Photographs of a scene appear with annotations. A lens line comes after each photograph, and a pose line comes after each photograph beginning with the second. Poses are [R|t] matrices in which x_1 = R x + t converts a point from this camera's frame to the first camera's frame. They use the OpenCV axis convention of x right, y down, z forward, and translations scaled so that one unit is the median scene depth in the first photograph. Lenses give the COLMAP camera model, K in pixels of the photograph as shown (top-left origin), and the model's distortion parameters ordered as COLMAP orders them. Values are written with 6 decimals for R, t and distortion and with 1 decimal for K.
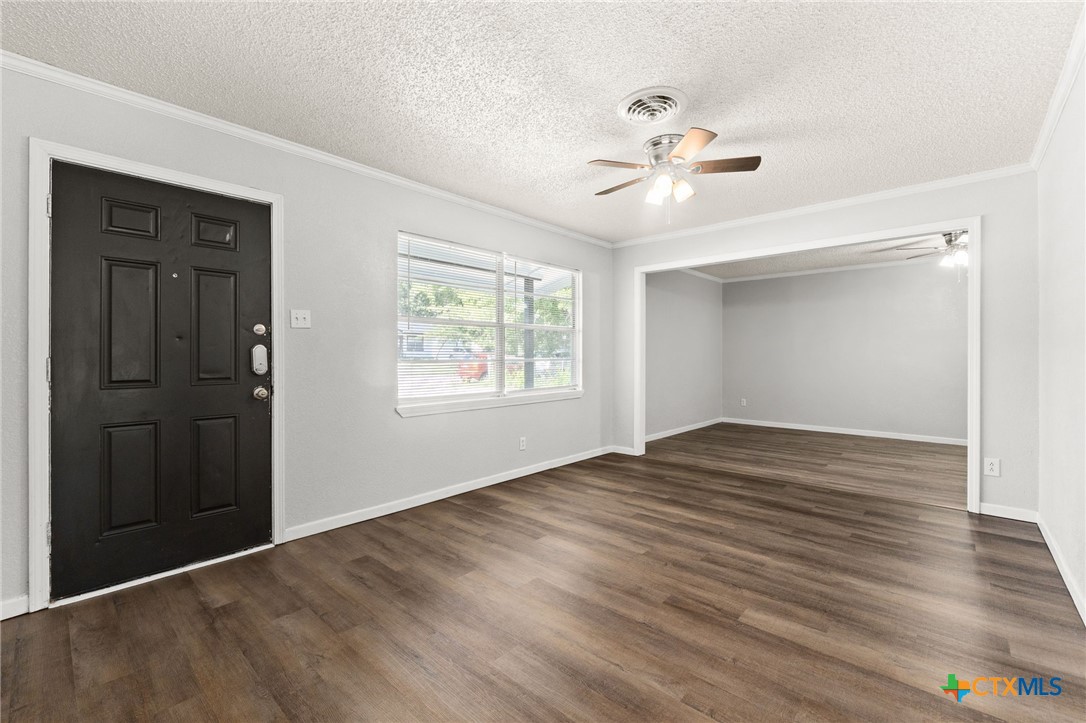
lens RADIAL K [[473.2, 0, 536.2], [0, 473.2, 359.3], [0, 0, 1]] dist [-0.001931, -0.000059]
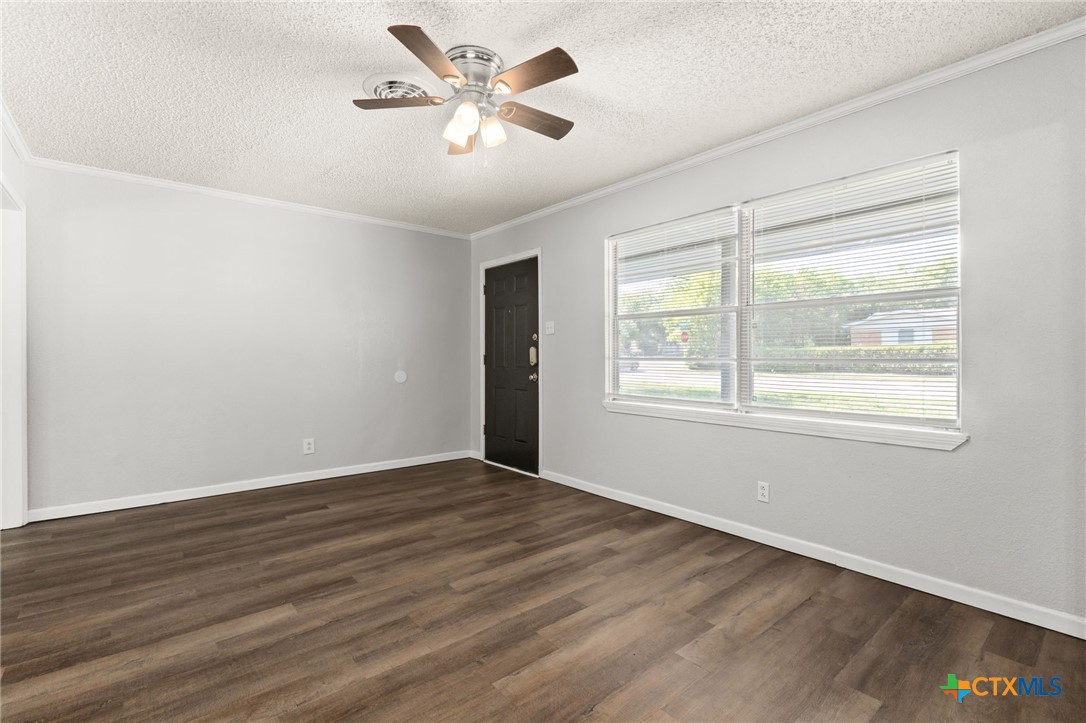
lens RADIAL K [[473.2, 0, 536.2], [0, 473.2, 359.3], [0, 0, 1]] dist [-0.001931, -0.000059]
pose [[-0.135572, 0.006465, -0.990746, 1.062714], [-0.003010, 0.999971, 0.006937, -0.010693], [0.990763, 0.003923, -0.135548, 1.275481]]
